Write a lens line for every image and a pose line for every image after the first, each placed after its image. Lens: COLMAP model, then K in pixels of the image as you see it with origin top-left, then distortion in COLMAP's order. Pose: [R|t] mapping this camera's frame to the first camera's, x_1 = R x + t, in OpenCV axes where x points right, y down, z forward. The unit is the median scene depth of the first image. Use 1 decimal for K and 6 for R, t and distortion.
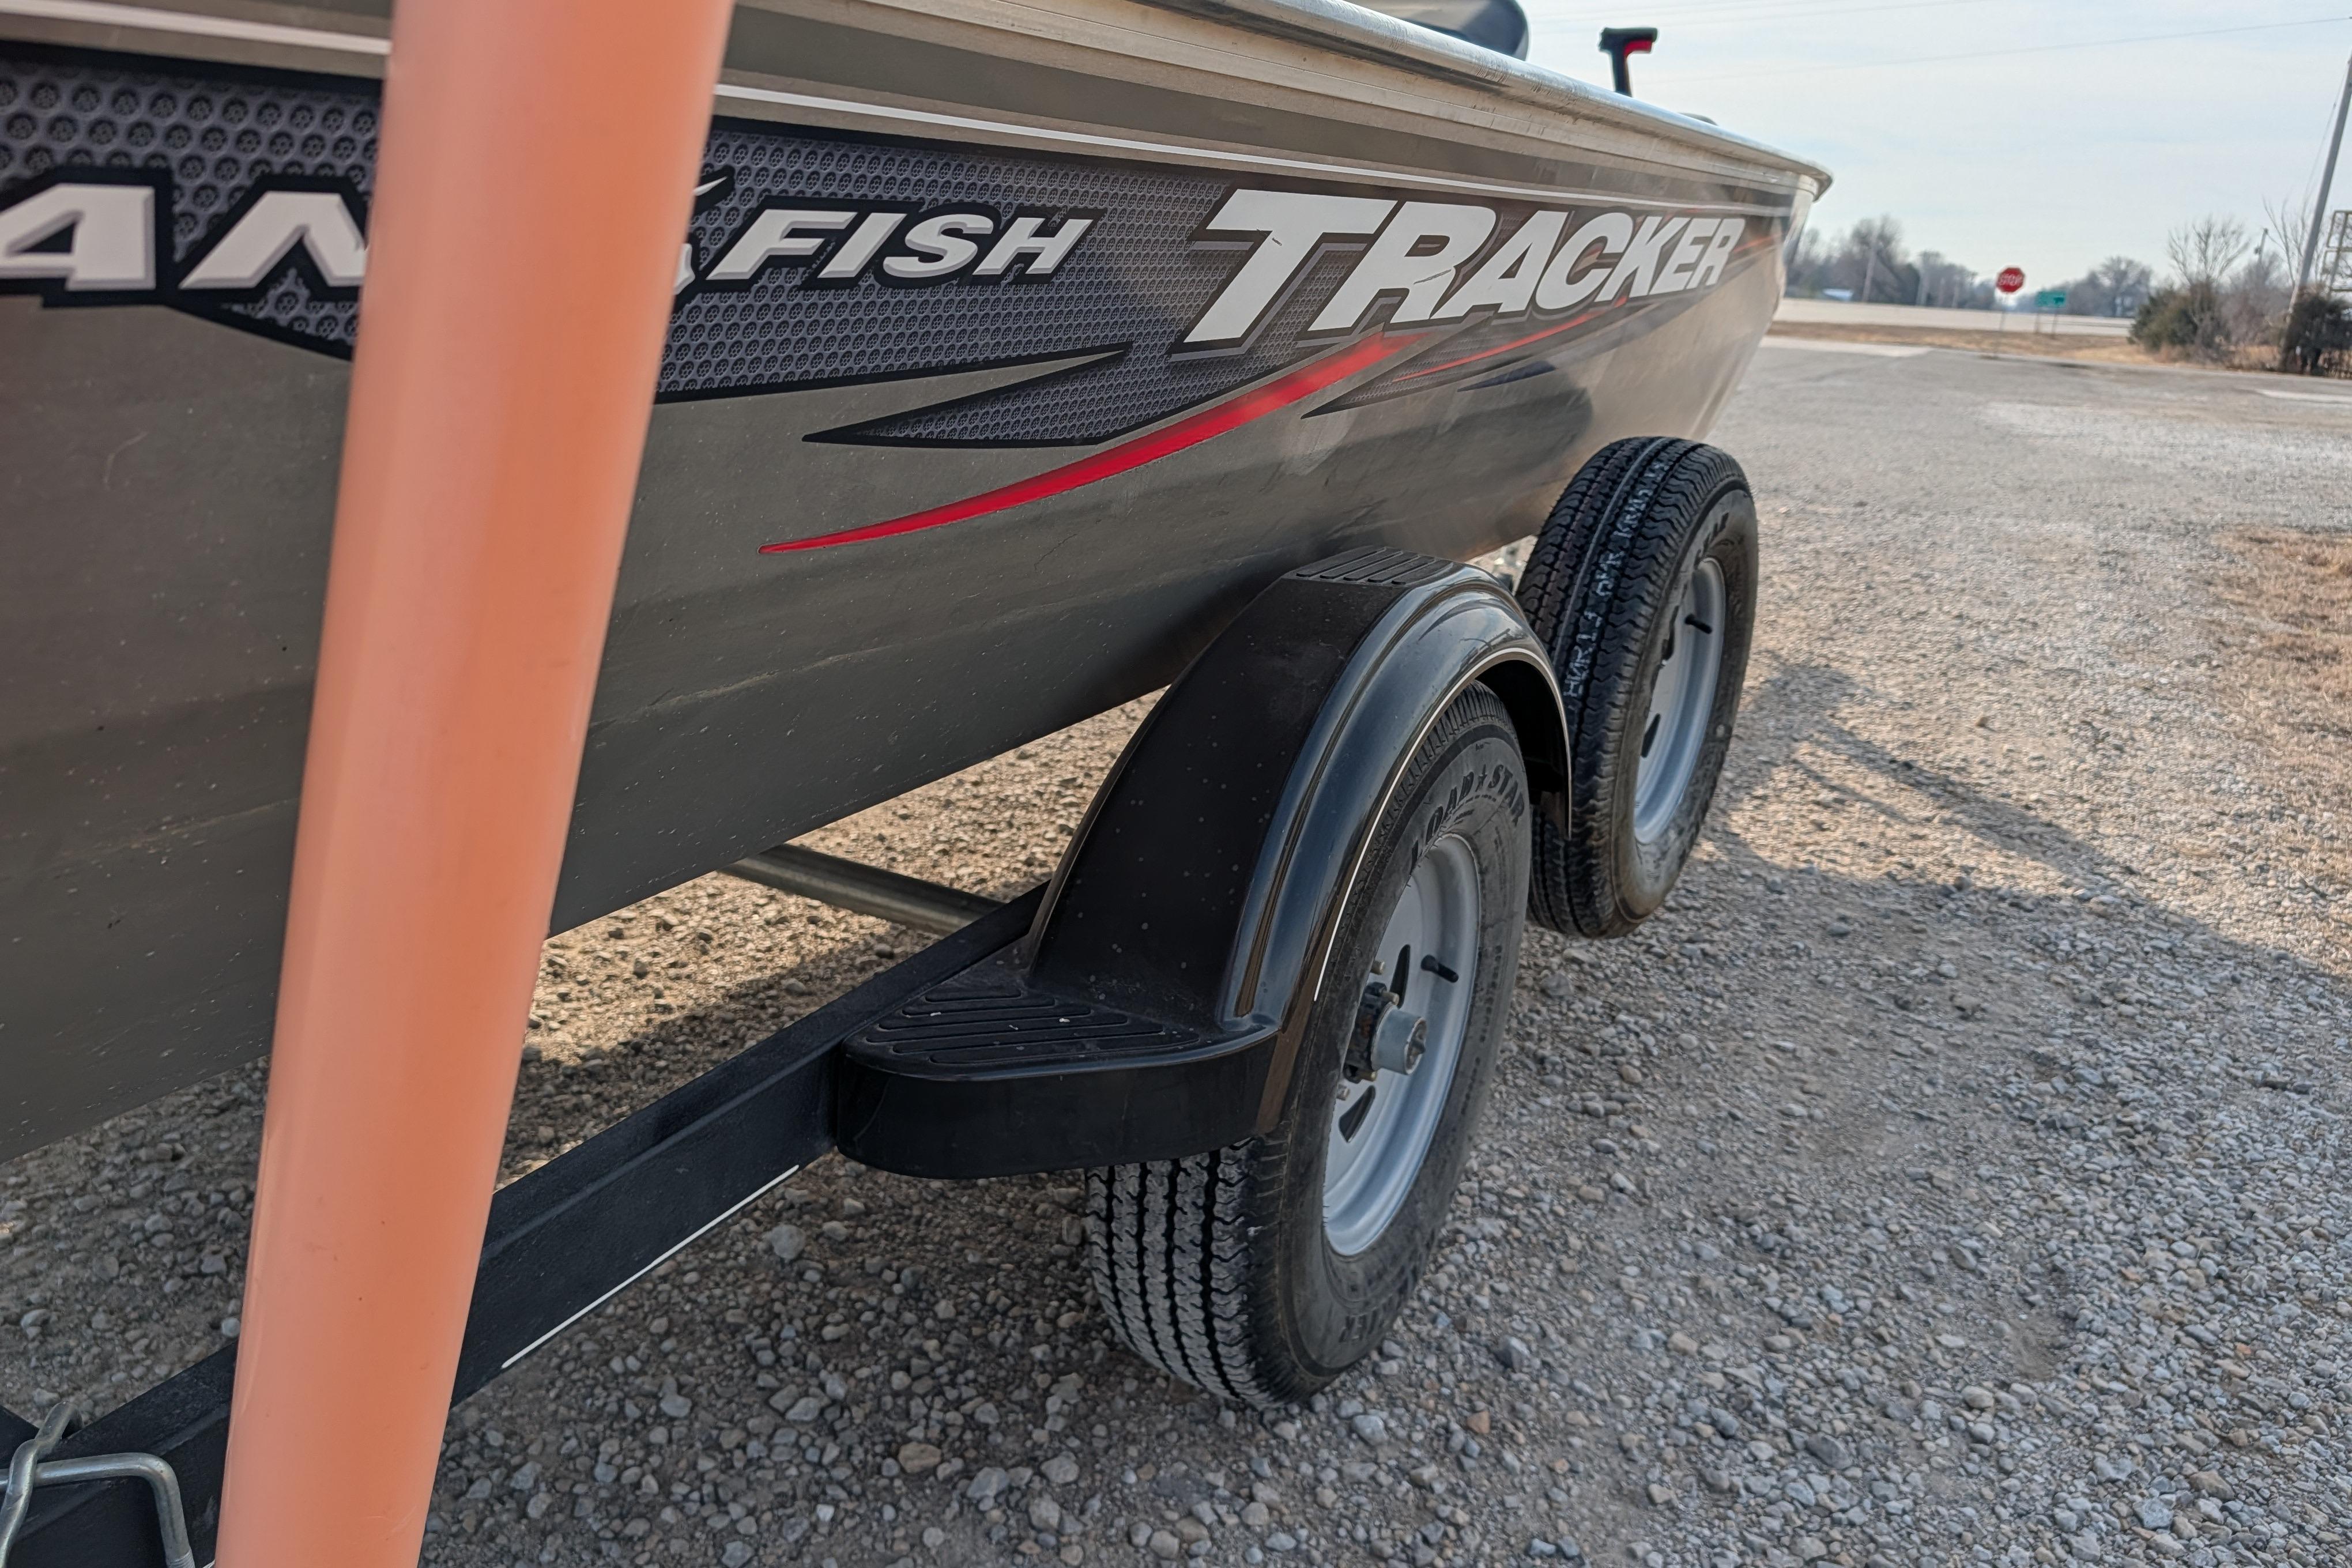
lens RADIAL K [[1698.2, 0, 1166.1], [0, 1698.2, 788.1], [0, 0, 1]] dist [0.008379, 0.007240]
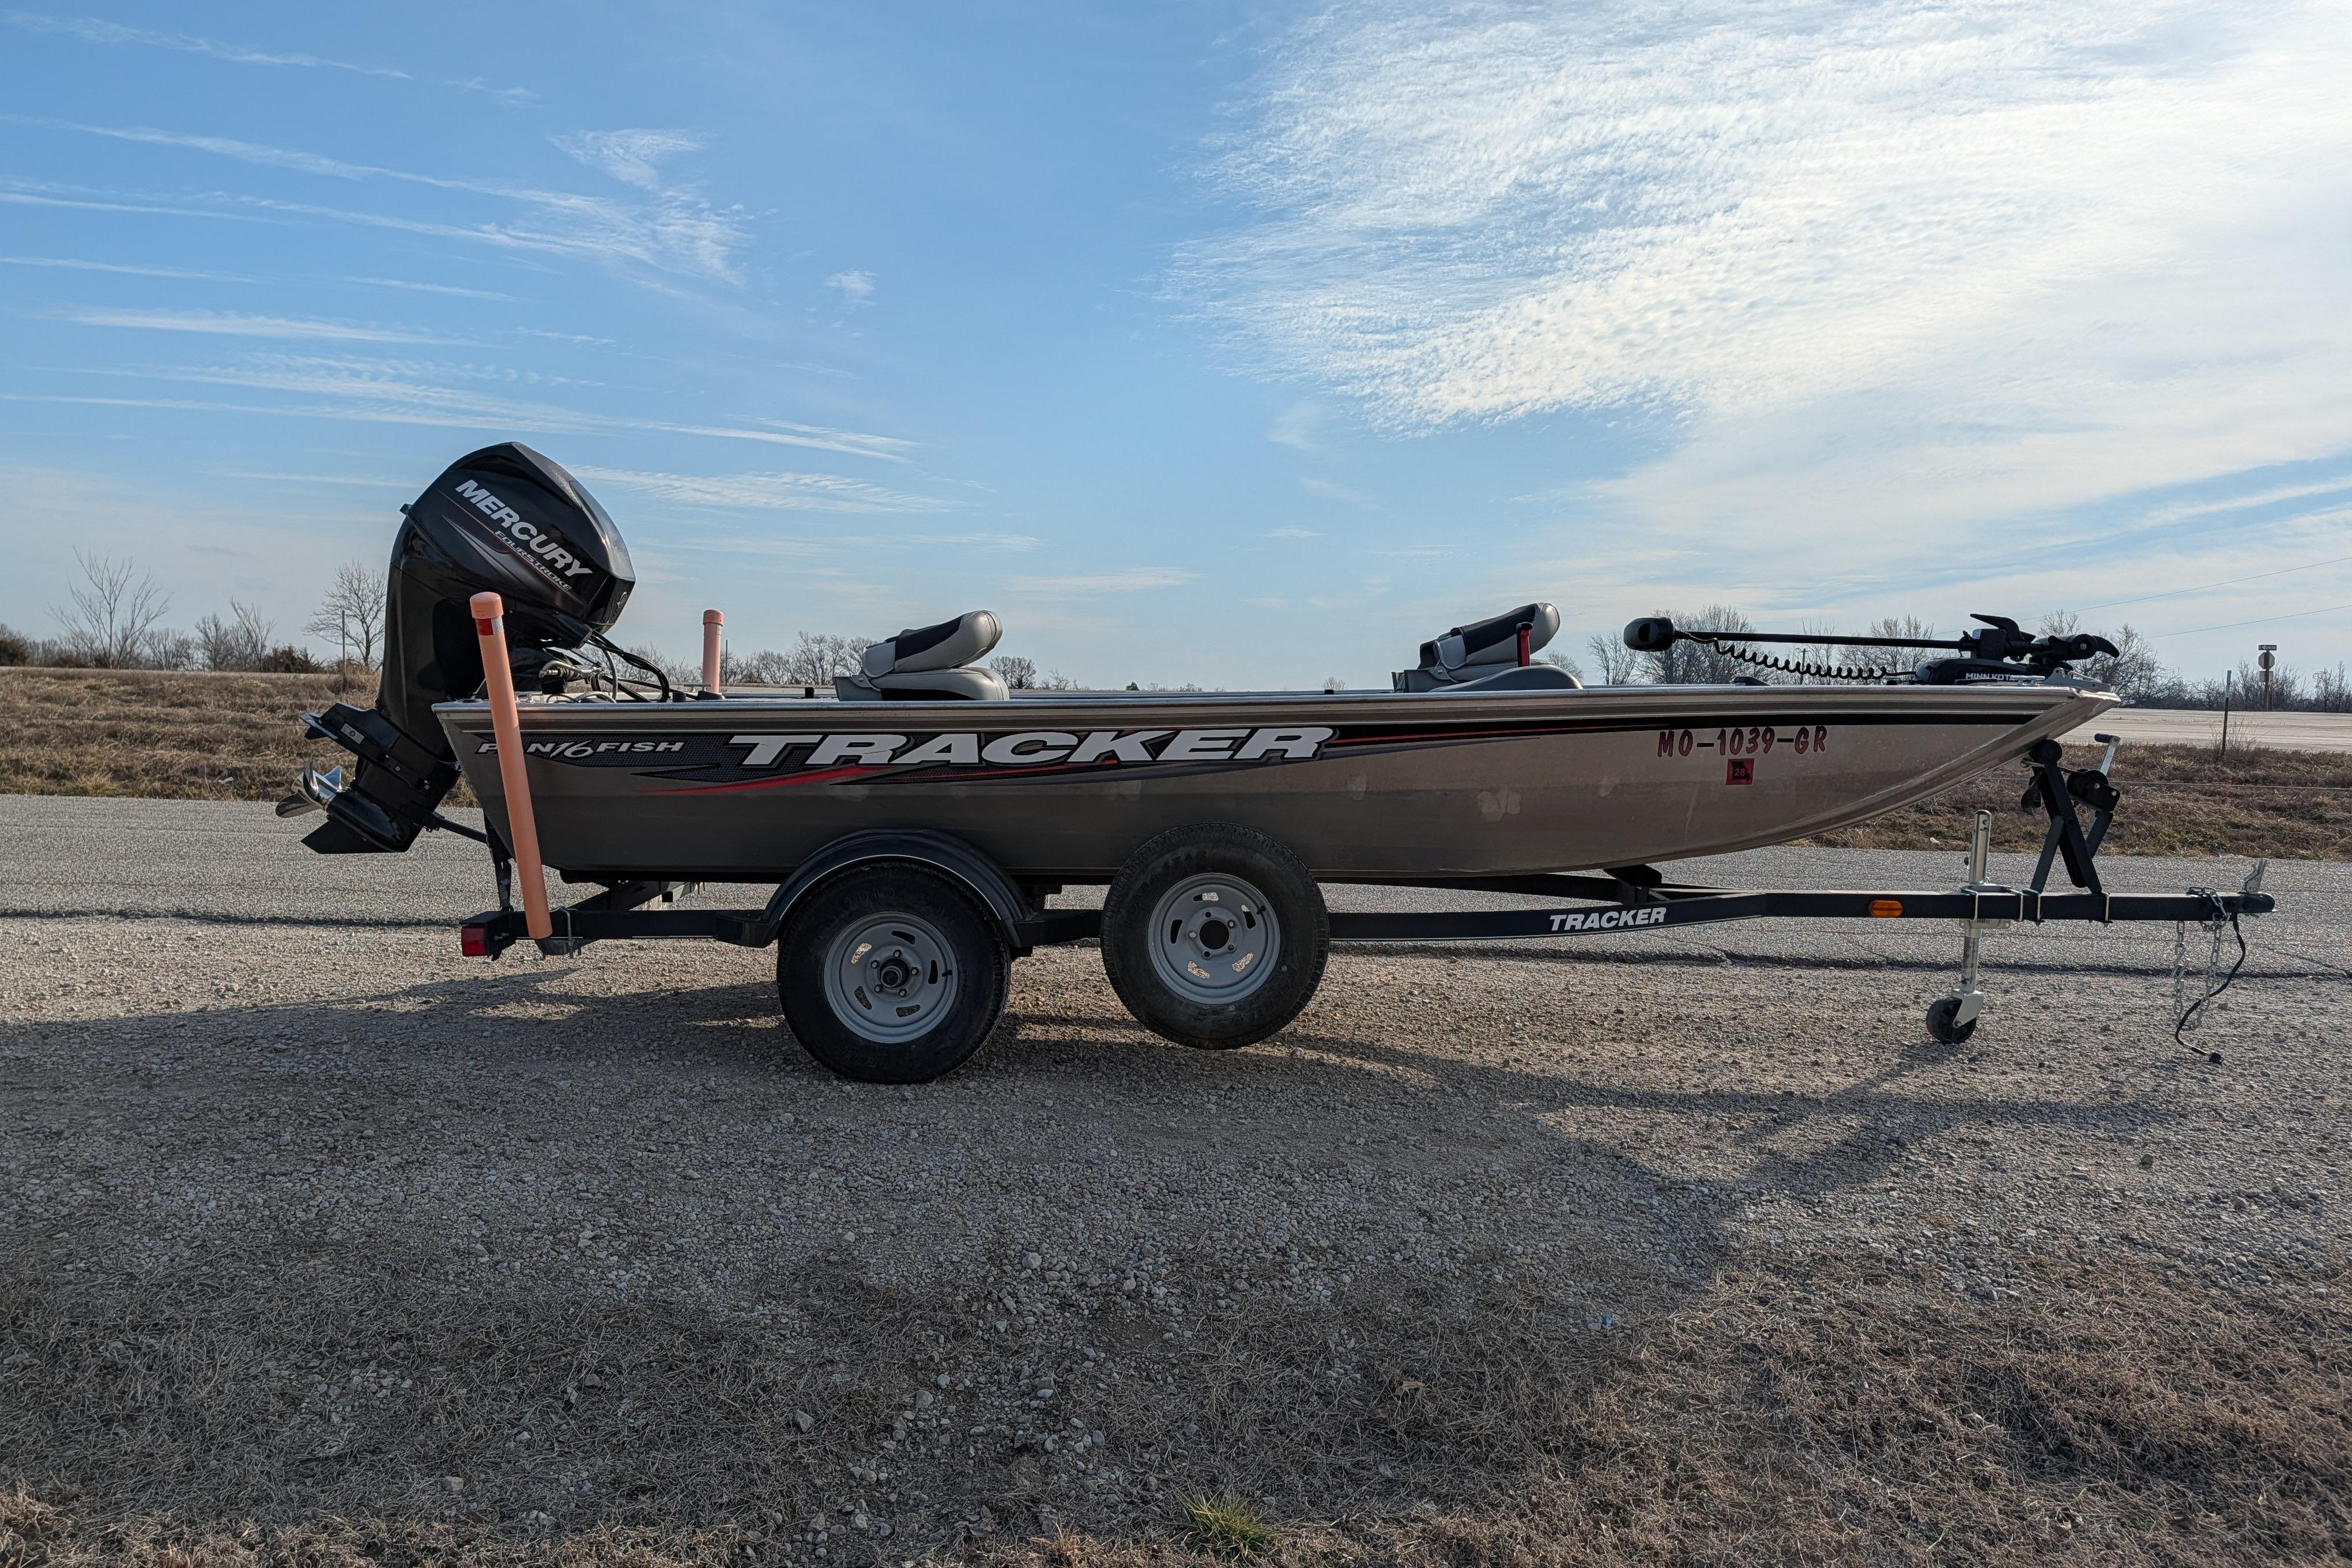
lens RADIAL K [[1699.8, 0, 1183.2], [0, 1699.8, 806.7], [0, 0, 1]] dist [0.027344, -0.001010]
pose [[0.489026, 0.016183, -0.872119, 1.506099], [-0.252453, 0.959663, -0.123751, 0.044786], [0.834938, 0.280687, 0.473385, -0.076001]]
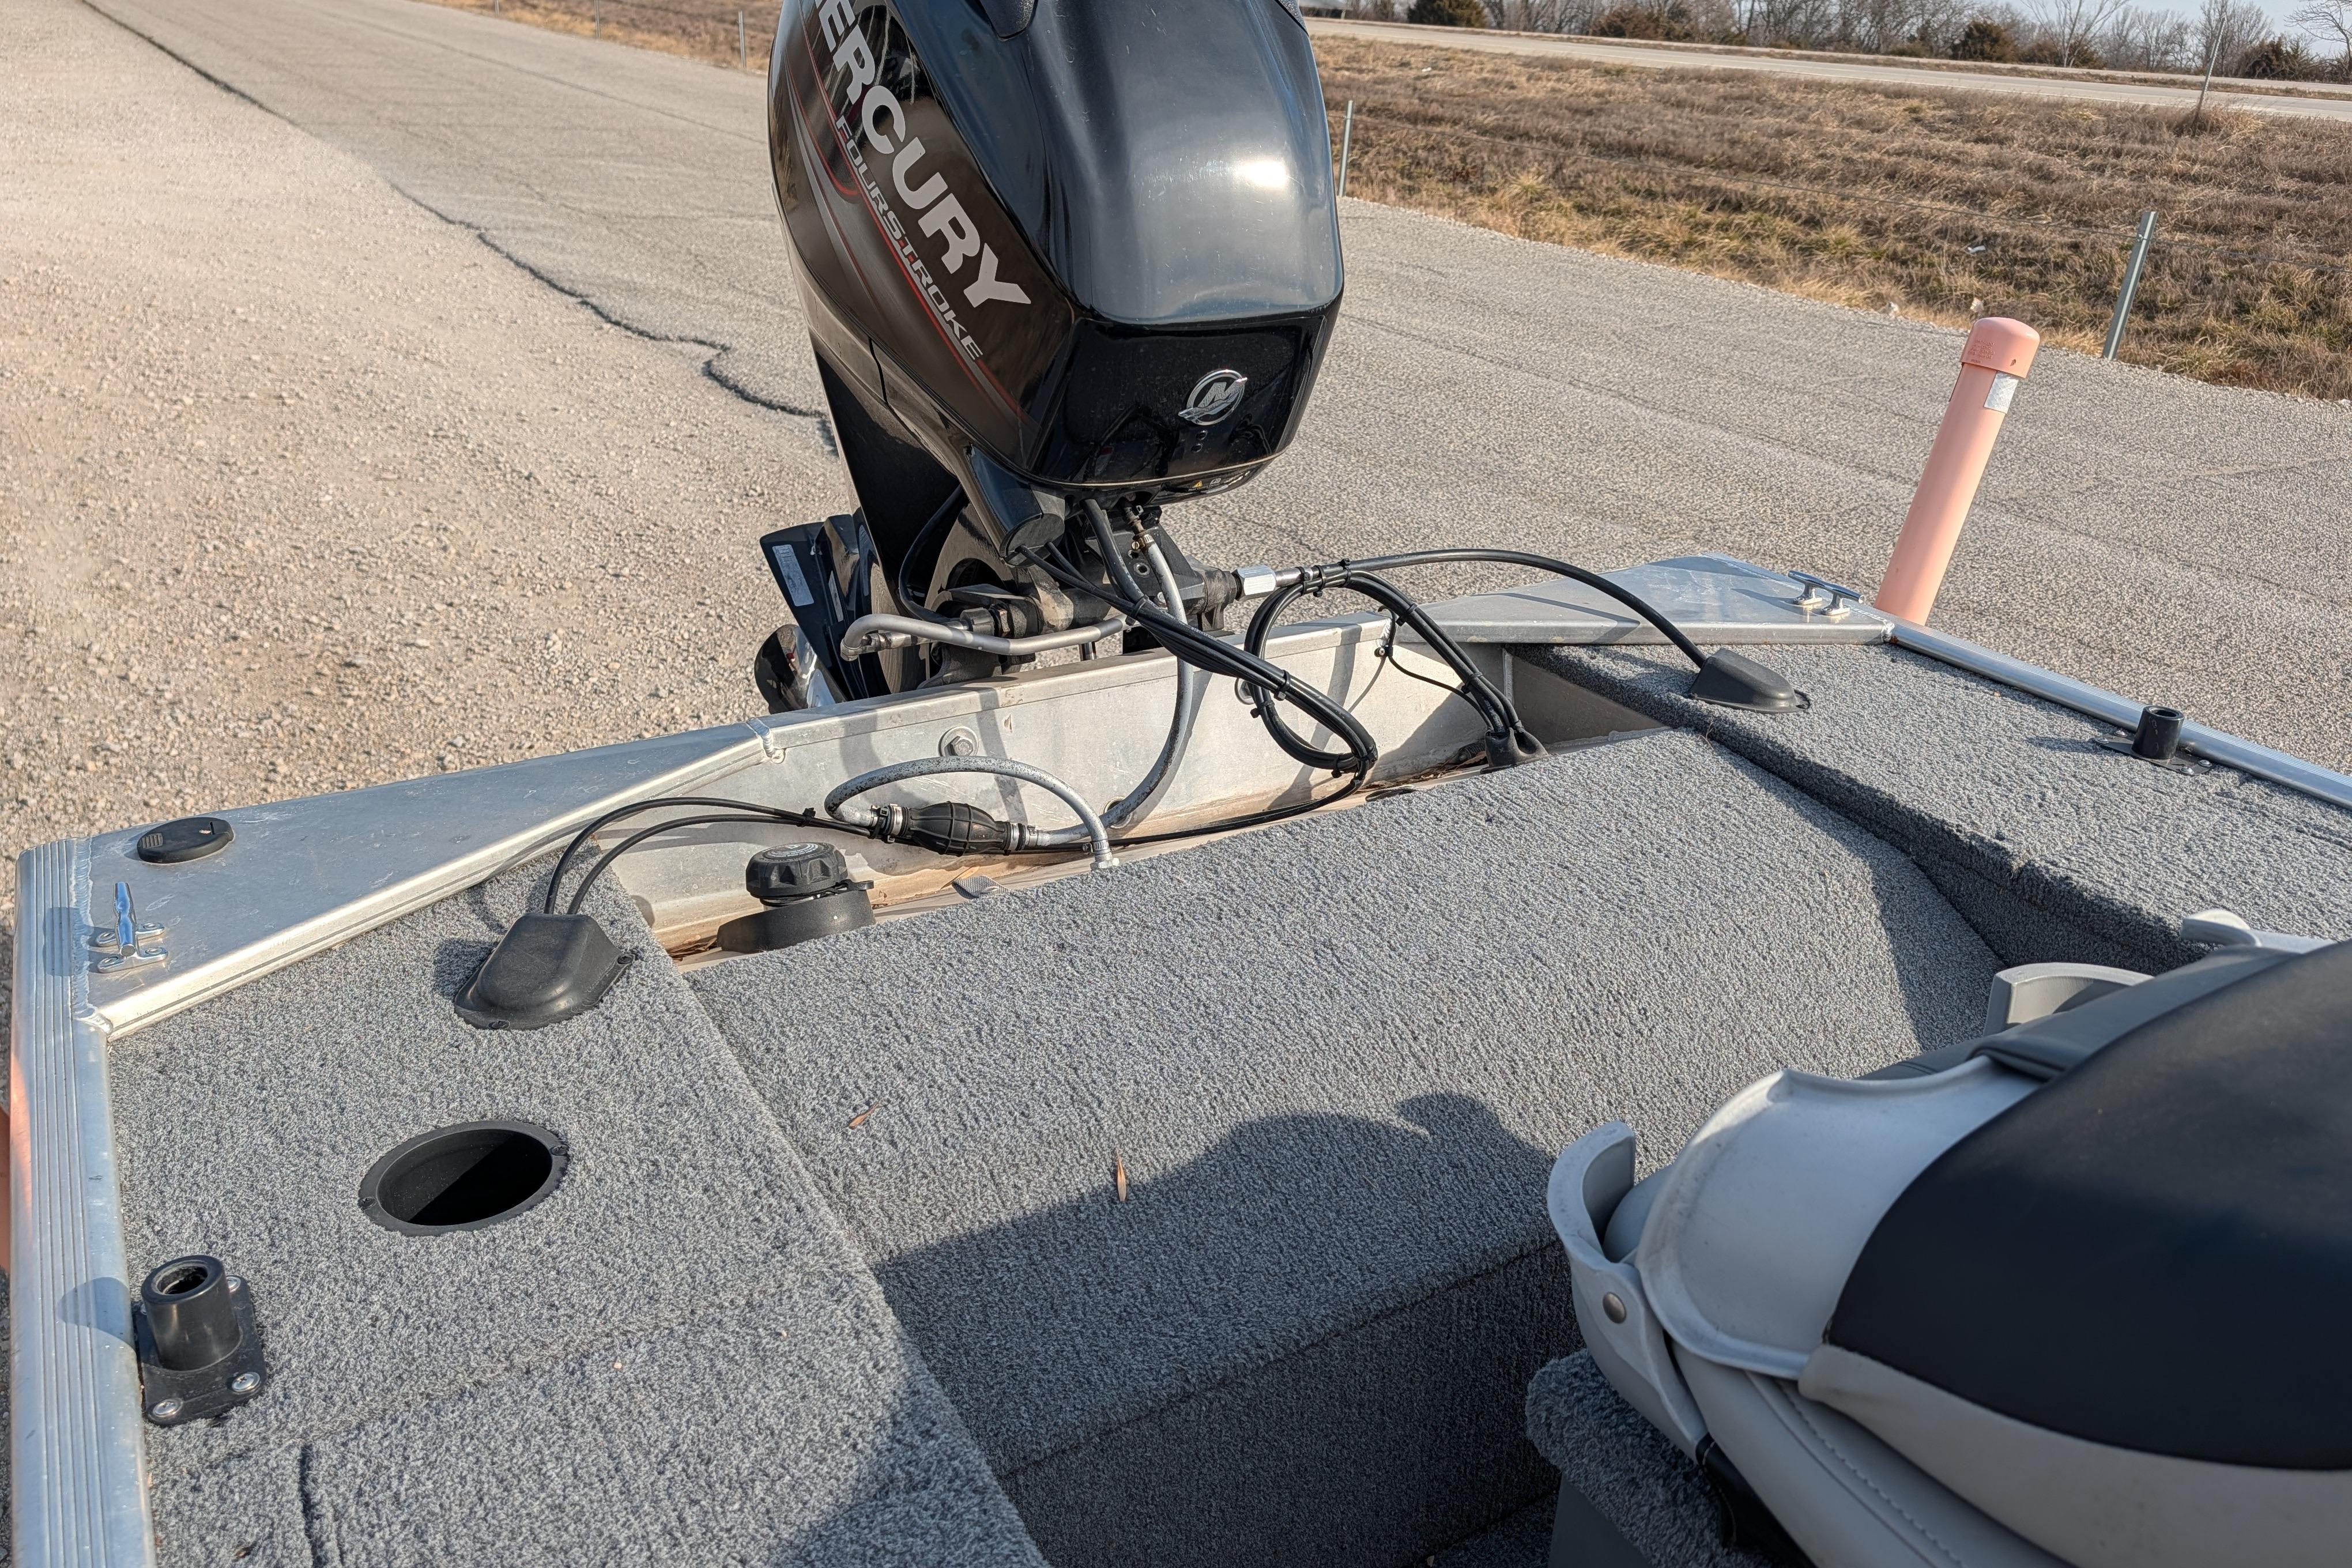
lens RADIAL K [[1698.2, 0, 1166.1], [0, 1698.2, 788.1], [0, 0, 1]] dist [0.008379, 0.007240]
pose [[-0.494005, 0.293185, -0.818537, 0.106329], [-0.337780, 0.802768, 0.491394, -0.368880], [0.801164, 0.519237, -0.297539, 0.397063]]
